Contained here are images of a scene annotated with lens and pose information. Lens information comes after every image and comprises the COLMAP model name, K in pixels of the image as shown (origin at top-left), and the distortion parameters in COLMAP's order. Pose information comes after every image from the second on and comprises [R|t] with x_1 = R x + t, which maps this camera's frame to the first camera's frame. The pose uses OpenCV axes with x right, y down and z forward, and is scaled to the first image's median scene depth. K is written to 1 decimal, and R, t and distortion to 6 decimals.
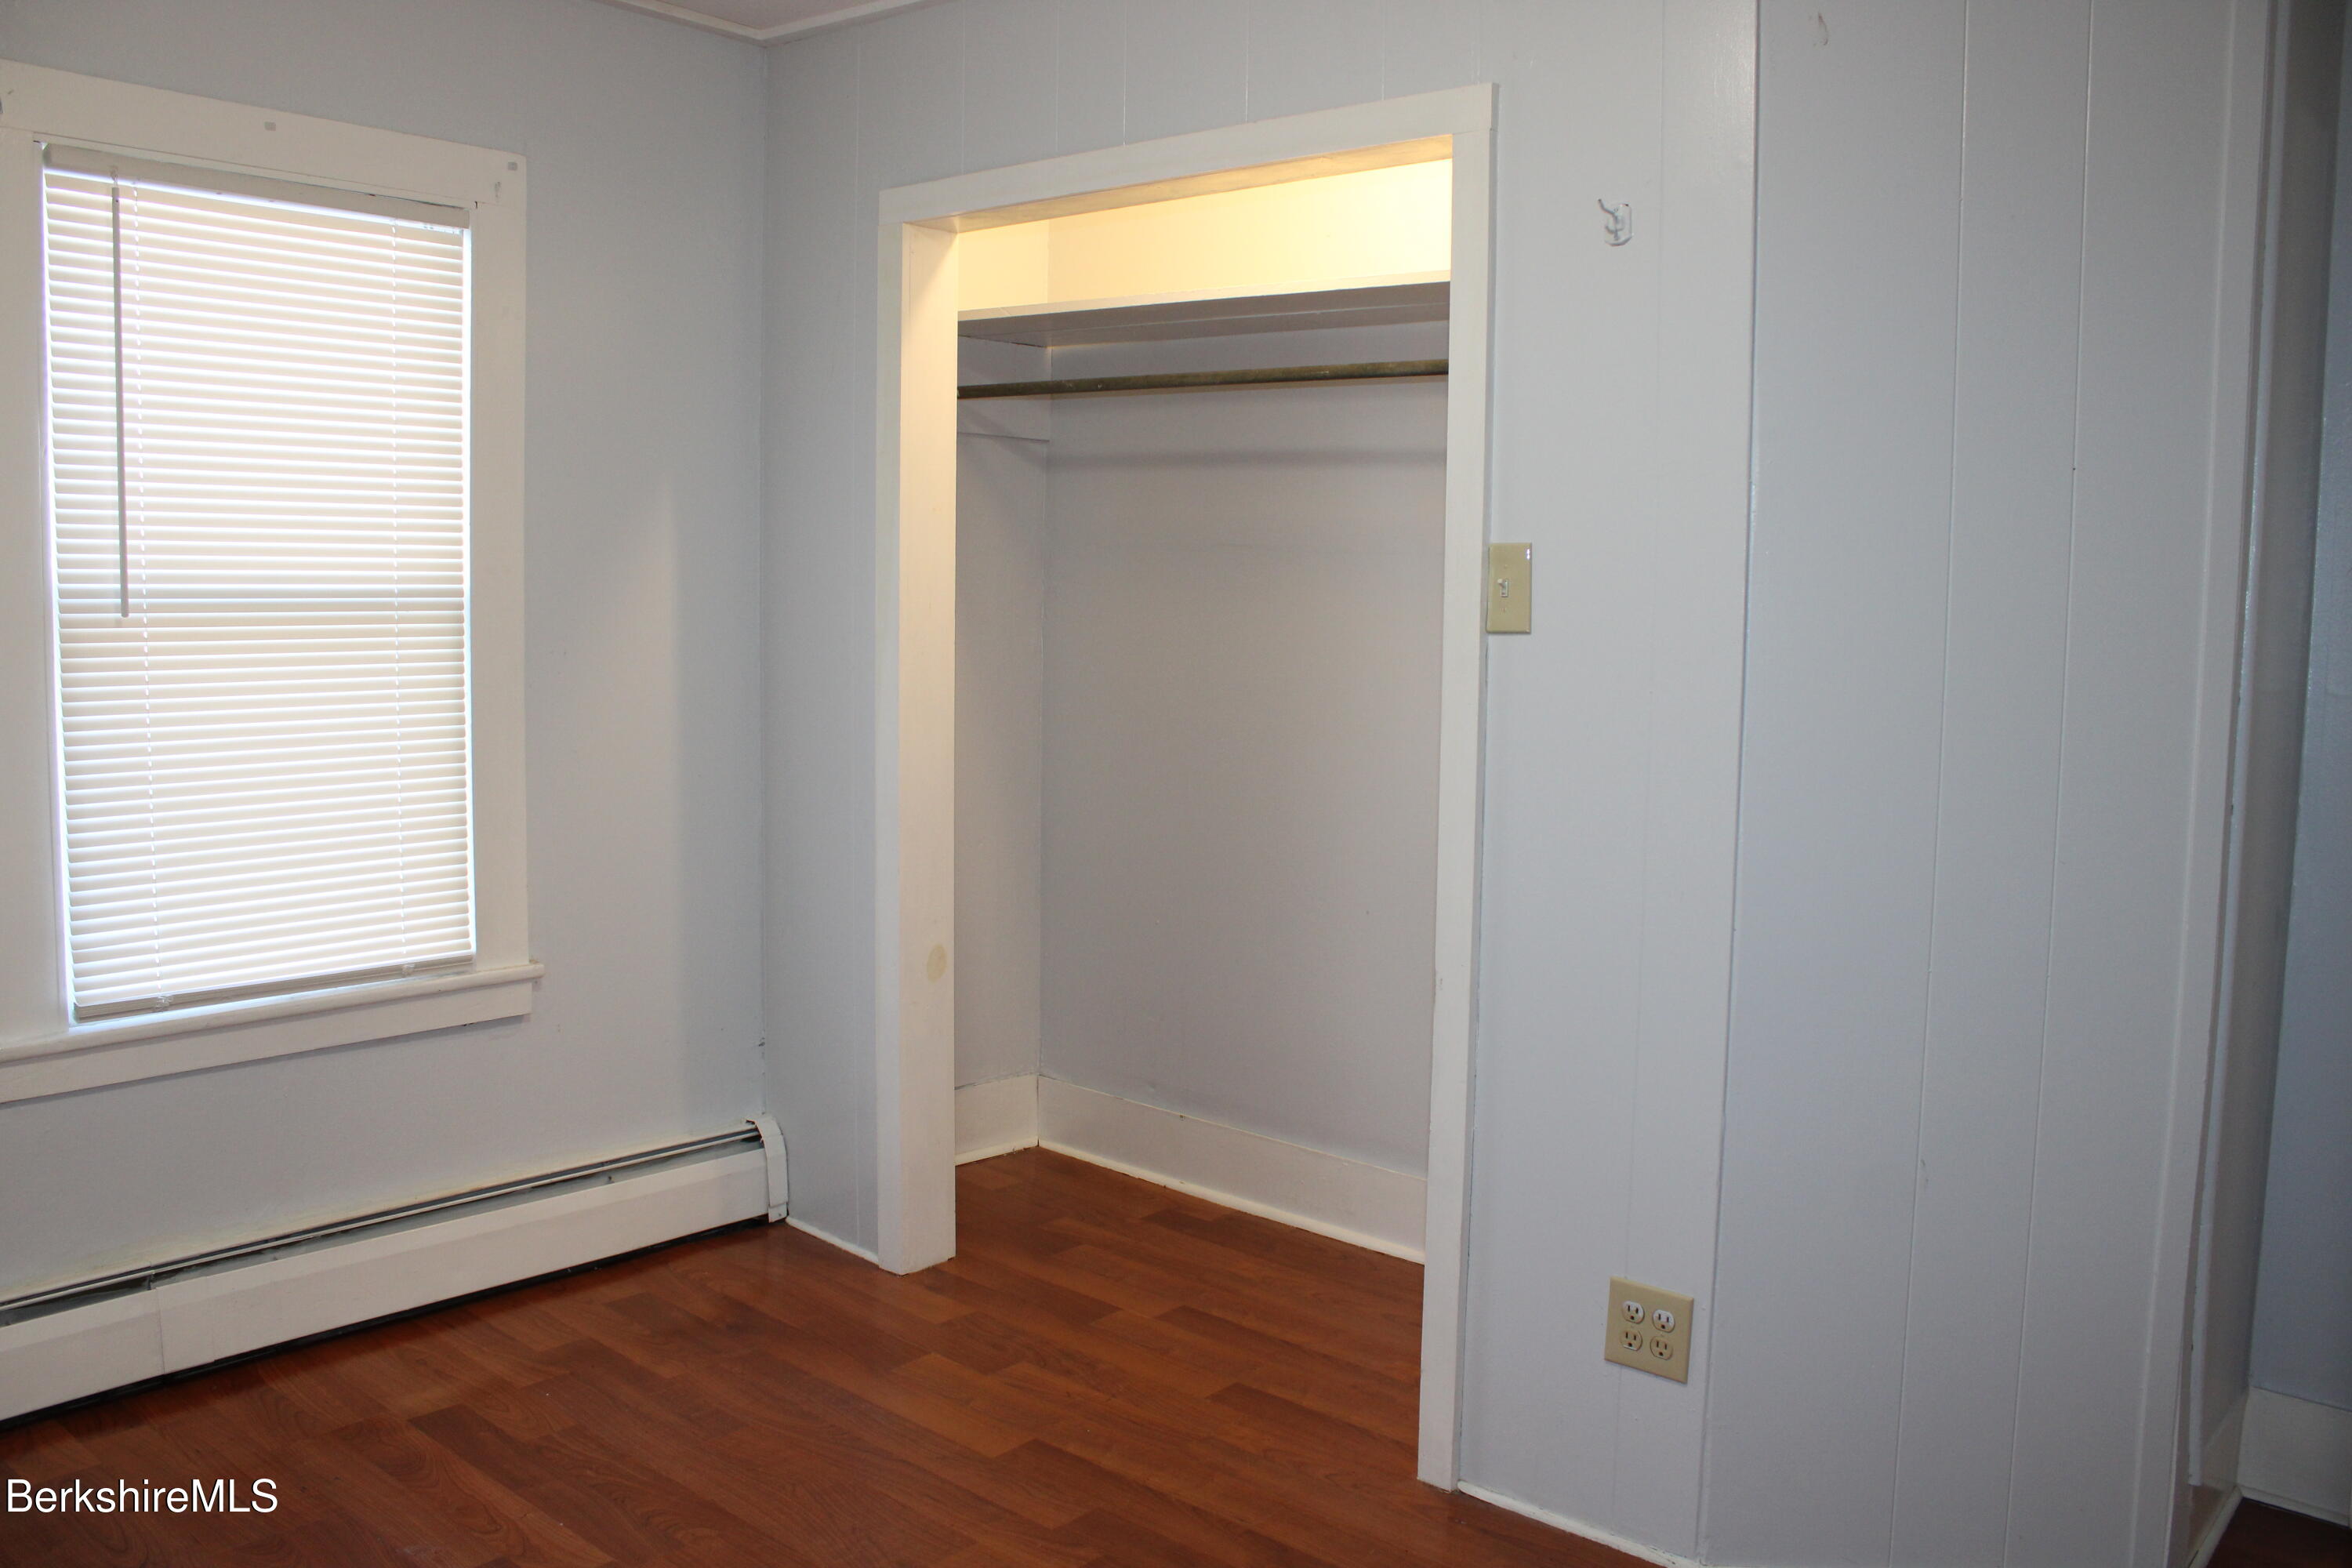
lens RADIAL K [[1947.9, 0, 1168.8], [0, 1947.9, 766.7], [0, 0, 1]] dist [-0.168031, 0.151333]
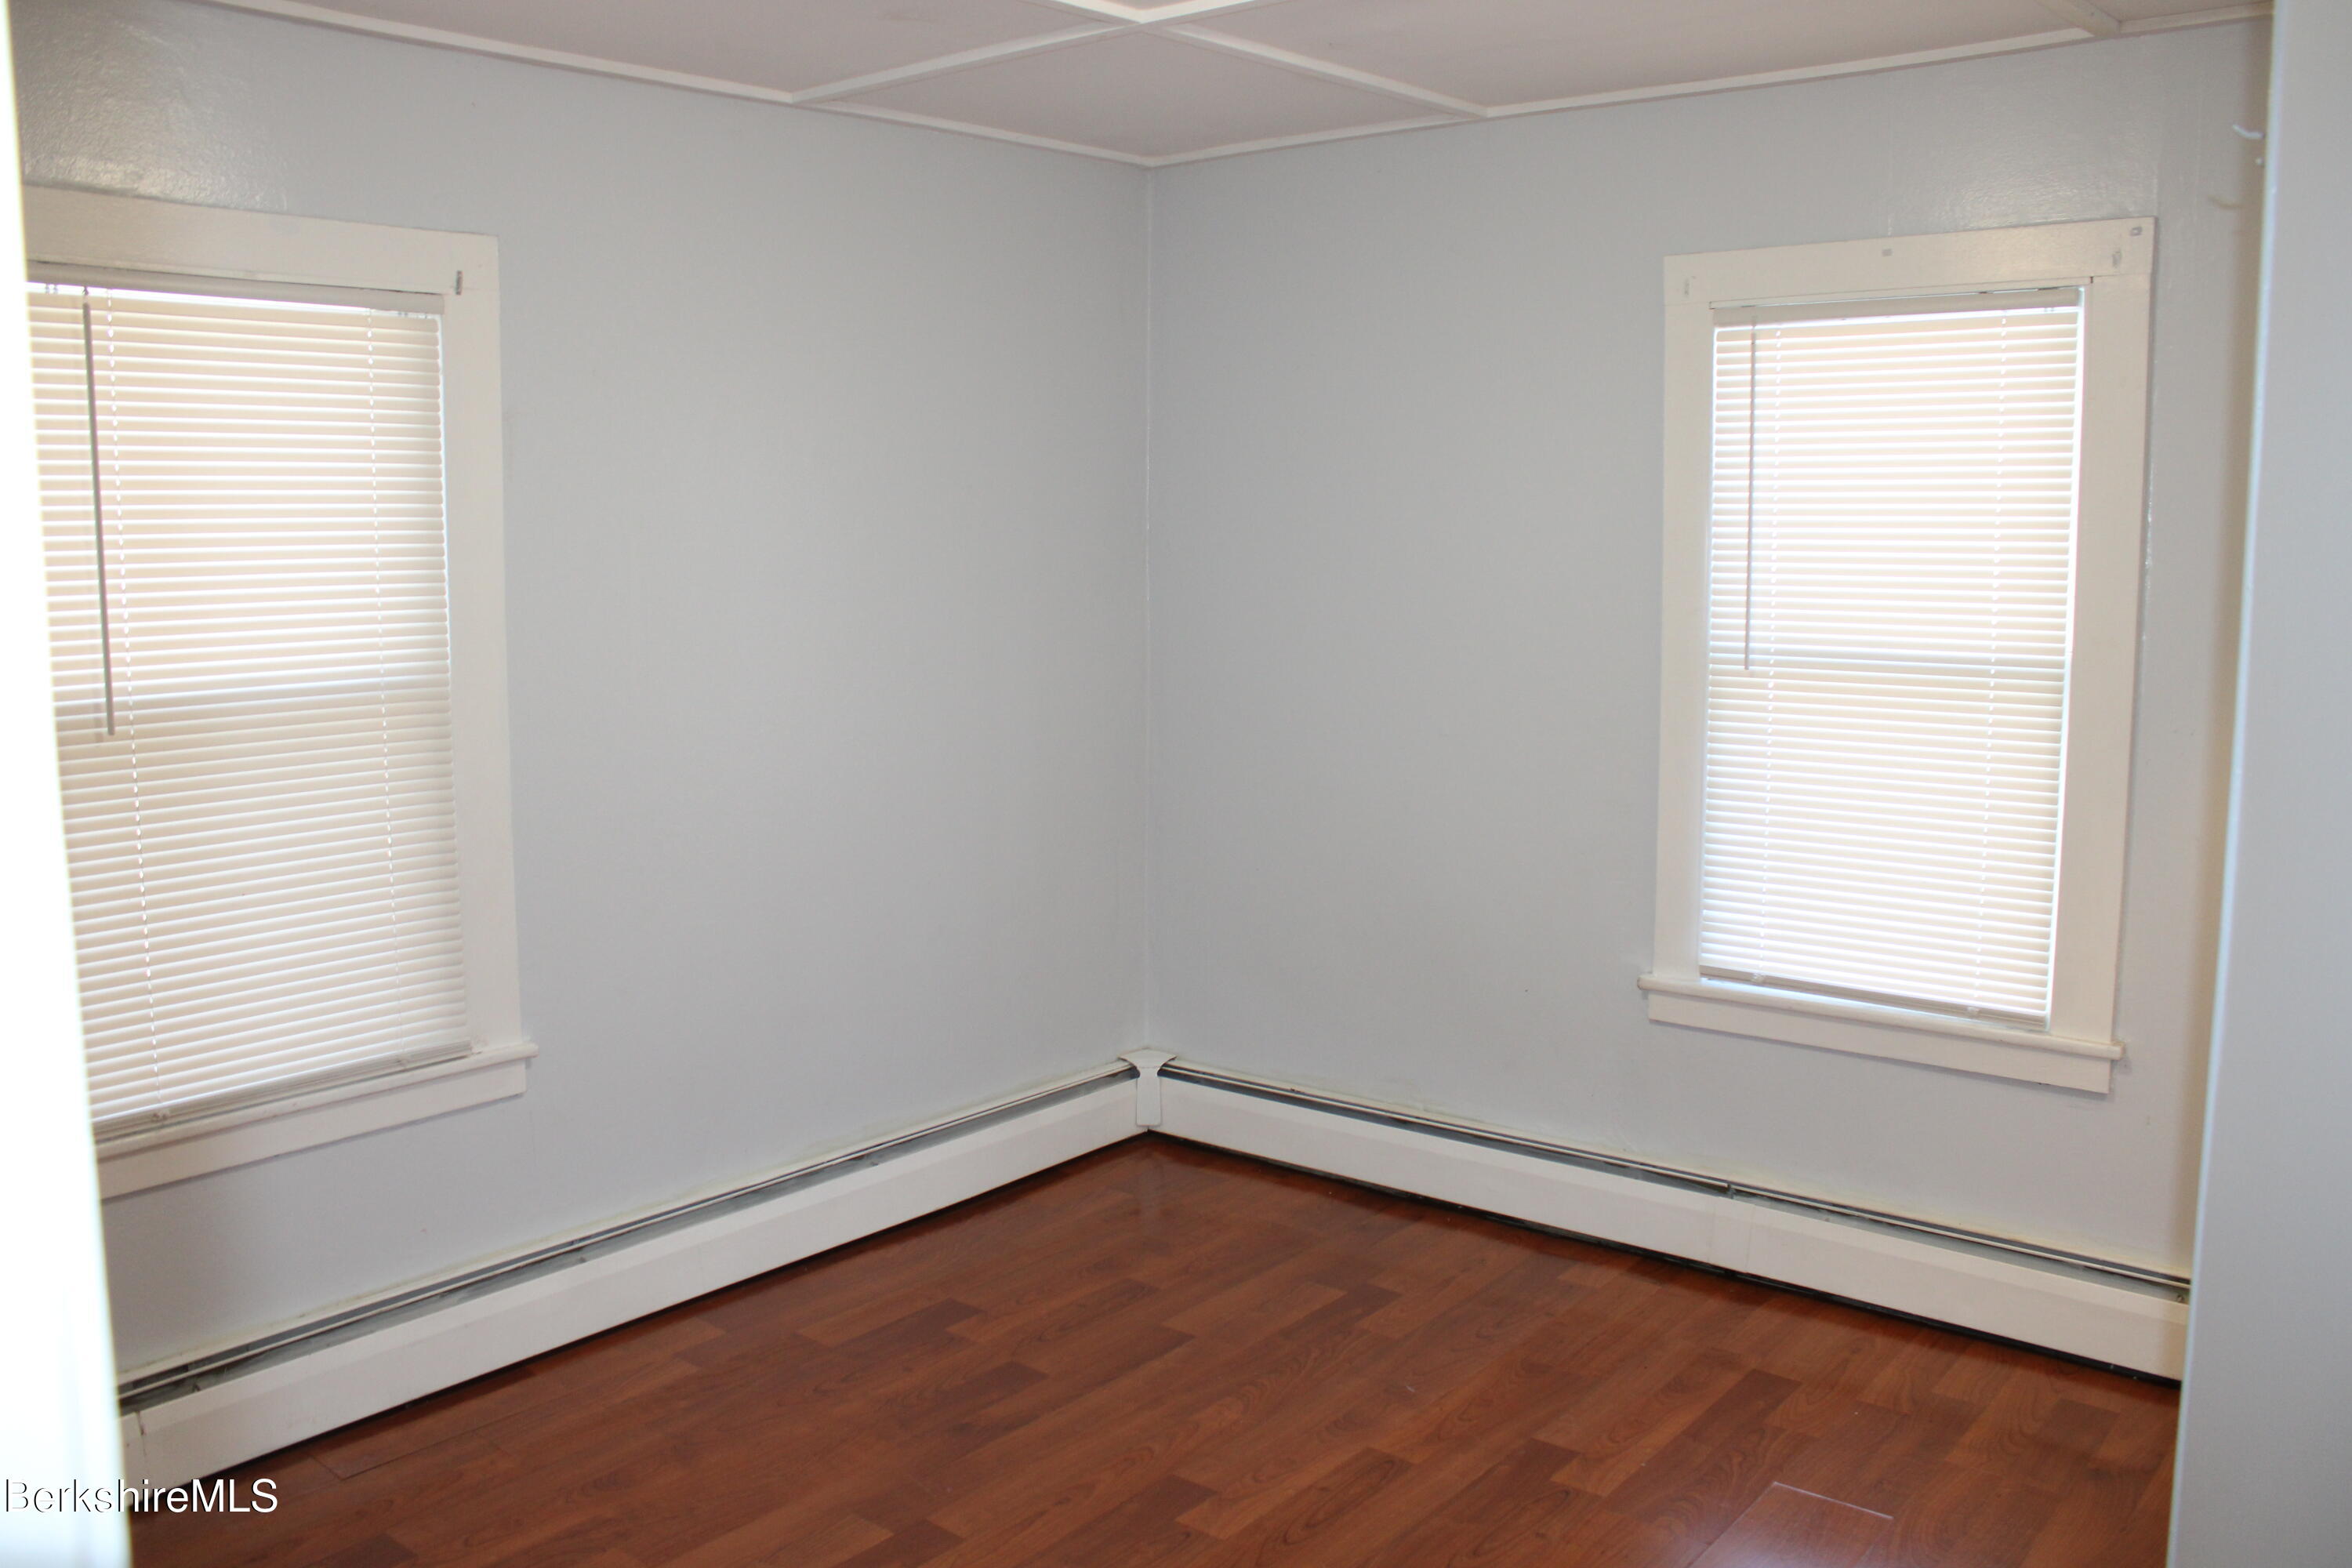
lens RADIAL K [[1947.9, 0, 1168.8], [0, 1947.9, 766.7], [0, 0, 1]] dist [-0.168031, 0.151333]
pose [[0.017279, 0.098293, -0.995007, 0.646310], [-0.098018, 0.990529, 0.096149, -0.089176], [0.995035, 0.095868, 0.026750, 0.513081]]
